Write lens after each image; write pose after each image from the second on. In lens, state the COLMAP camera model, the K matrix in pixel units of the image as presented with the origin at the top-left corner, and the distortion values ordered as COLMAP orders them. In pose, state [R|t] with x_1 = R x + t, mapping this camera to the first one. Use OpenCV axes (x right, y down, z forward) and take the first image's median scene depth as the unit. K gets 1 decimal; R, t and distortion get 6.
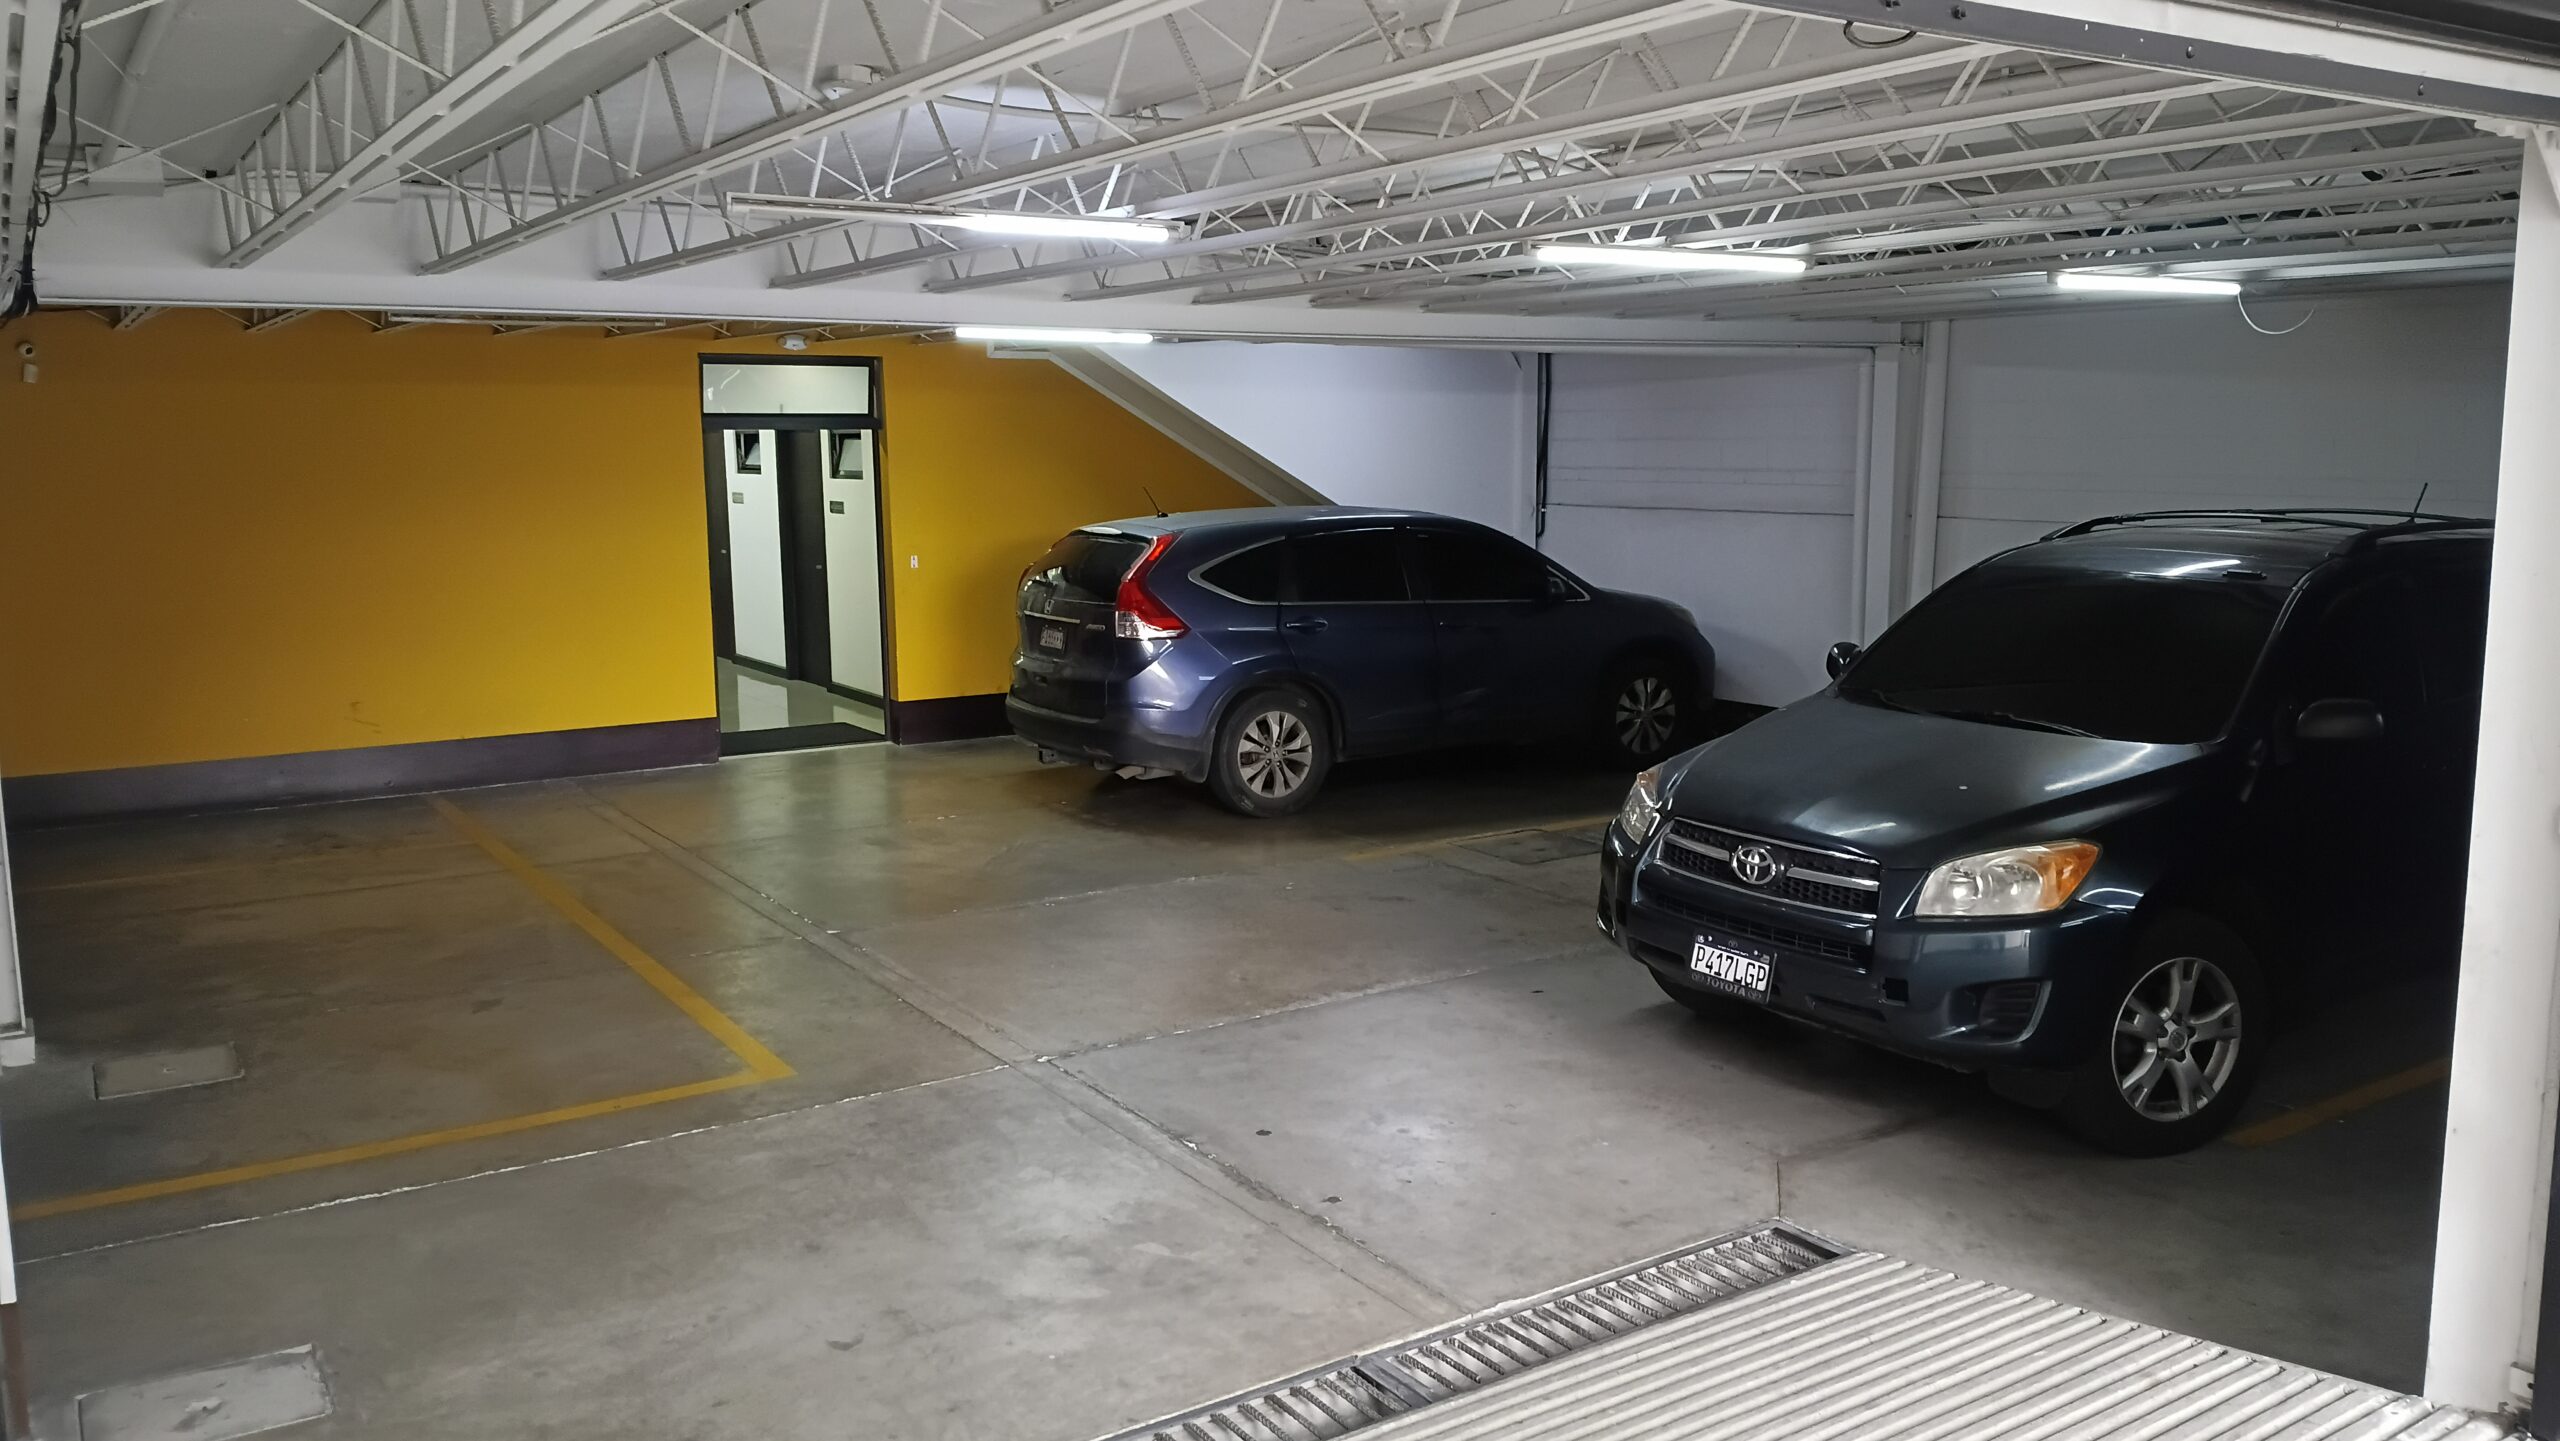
lens RADIAL K [[1939.7, 0, 1280.0], [0, 1939.7, 720.5], [0, 0, 1]] dist [0.147659, -0.271719]
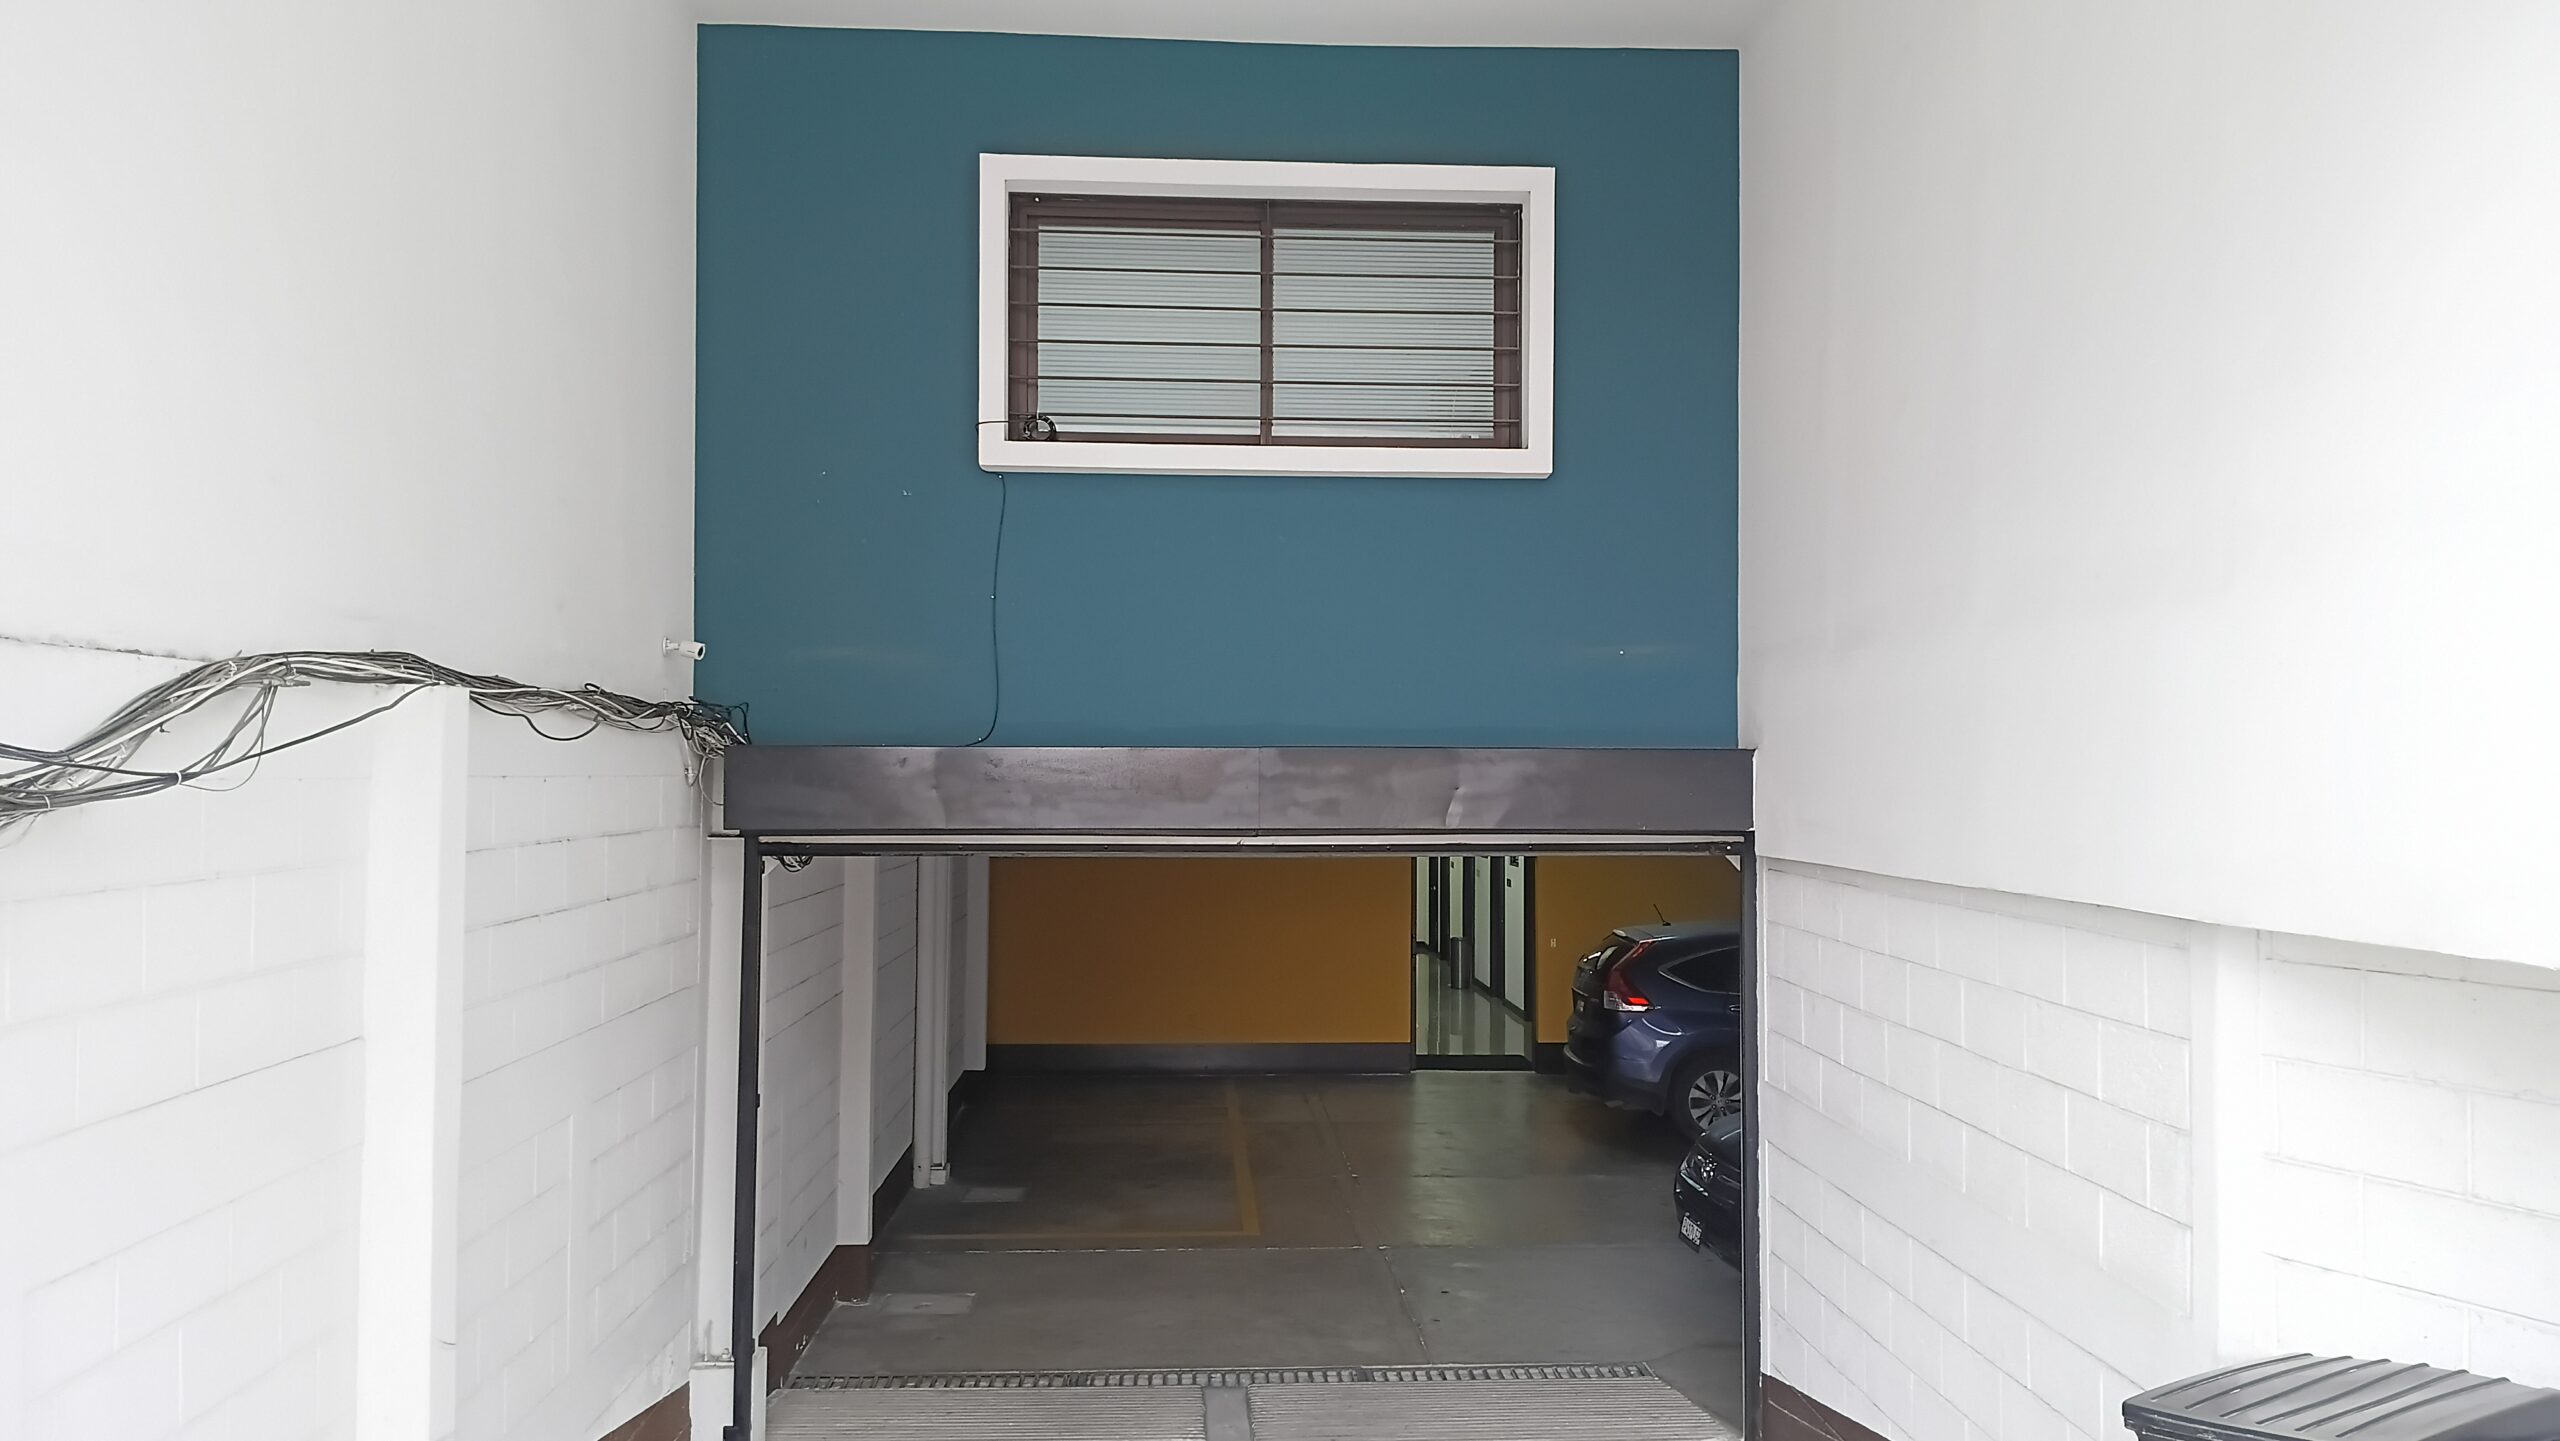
lens RADIAL K [[1939.7, 0, 1280.0], [0, 1939.7, 720.5], [0, 0, 1]] dist [0.147659, -0.271719]
pose [[0.863772, -0.005901, -0.503847, 0.438806], [-0.079712, 0.985740, -0.148198, -0.018836], [0.497537, 0.168172, 0.850985, -0.406972]]
